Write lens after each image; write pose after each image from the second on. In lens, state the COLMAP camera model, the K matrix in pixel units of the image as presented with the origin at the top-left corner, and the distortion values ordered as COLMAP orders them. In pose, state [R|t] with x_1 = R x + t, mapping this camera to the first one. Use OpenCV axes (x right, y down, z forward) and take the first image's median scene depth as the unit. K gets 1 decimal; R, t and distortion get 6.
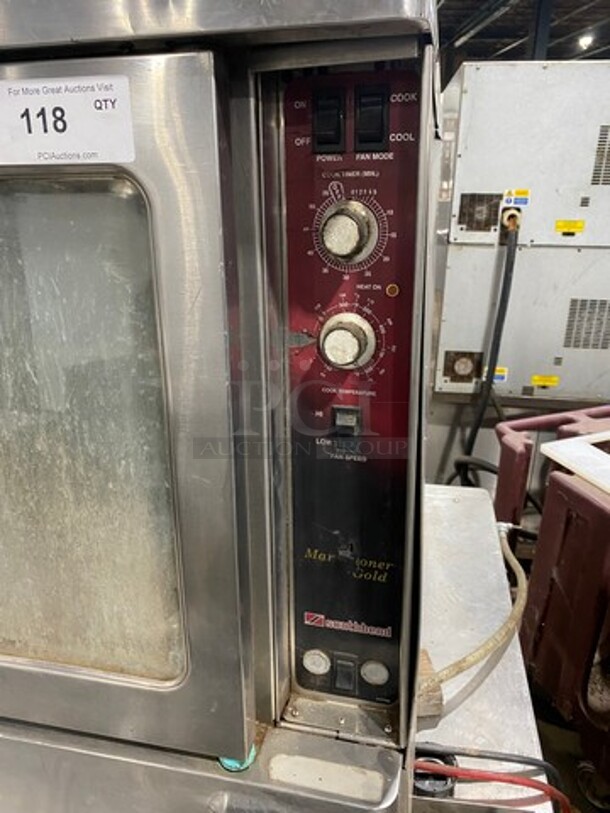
lens RADIAL K [[617.5, 0, 302.0], [0, 617.5, 402.5], [0, 0, 1]] dist [0.021661, -0.024904]
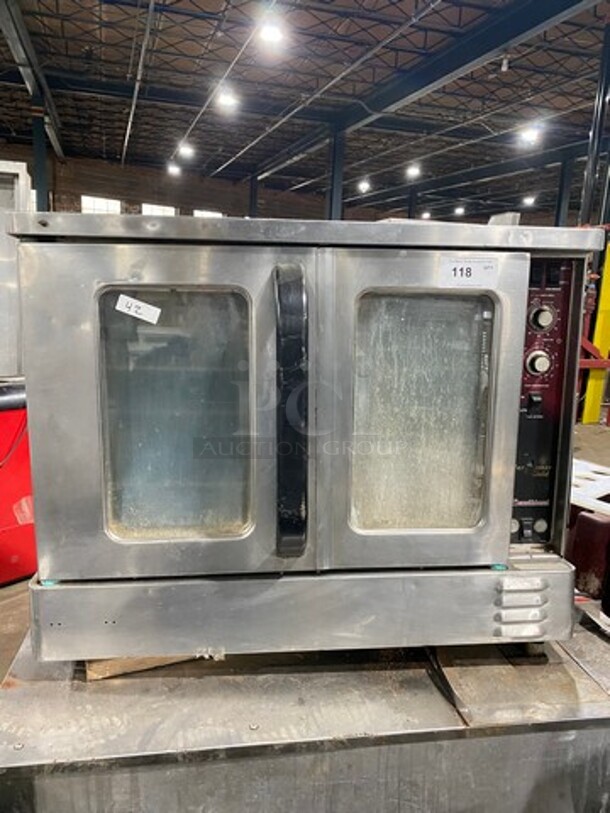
lens RADIAL K [[617.5, 0, 302.0], [0, 617.5, 402.5], [0, 0, 1]] dist [0.021661, -0.024904]
pose [[0.948091, -0.020880, 0.317312, -1.474674], [0.072070, 0.985986, -0.150456, 0.326212], [-0.309723, 0.165514, 0.936310, -0.868235]]
